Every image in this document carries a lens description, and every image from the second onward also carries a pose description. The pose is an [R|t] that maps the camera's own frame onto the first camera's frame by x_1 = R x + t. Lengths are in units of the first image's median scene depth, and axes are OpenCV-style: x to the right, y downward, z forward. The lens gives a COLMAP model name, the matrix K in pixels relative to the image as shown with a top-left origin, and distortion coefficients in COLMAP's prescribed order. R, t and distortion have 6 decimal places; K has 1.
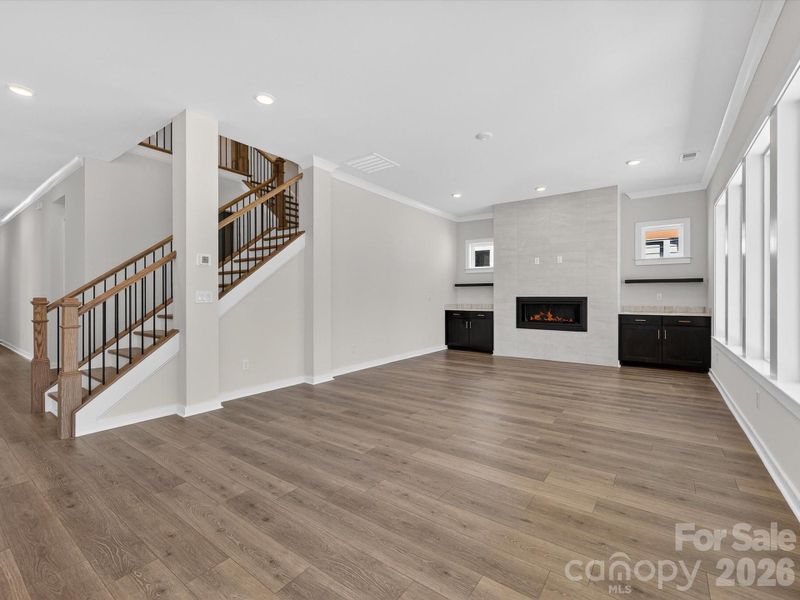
lens RADIAL K [[356.7, 0, 402.1], [0, 356.7, 296.4], [0, 0, 1]] dist [-0.000934, -0.000641]
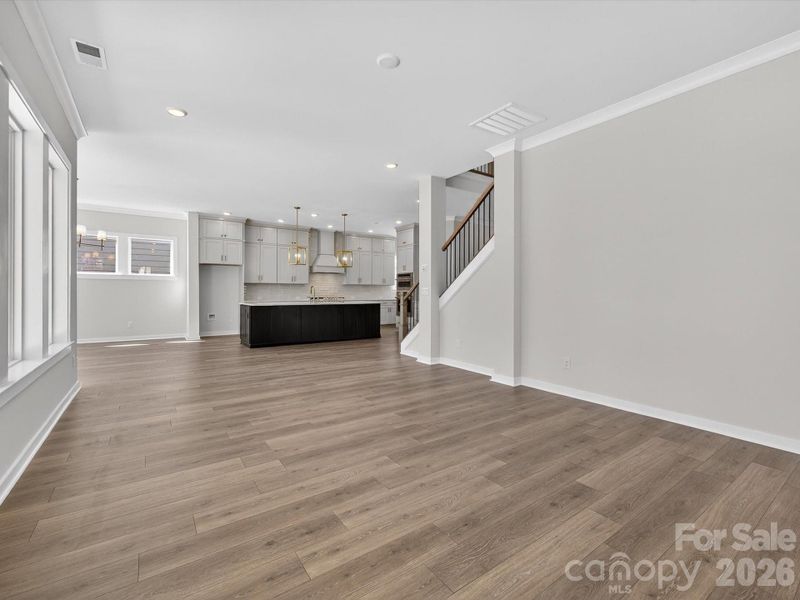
lens RADIAL K [[356.7, 0, 405.0], [0, 356.7, 301.6], [0, 0, 1]] dist [-0.000934, -0.000641]
pose [[-0.306778, 0.024348, -0.951470, 1.063757], [-0.001285, 0.999661, 0.025995, 0.002895], [0.951780, 0.009197, -0.306642, 1.498568]]
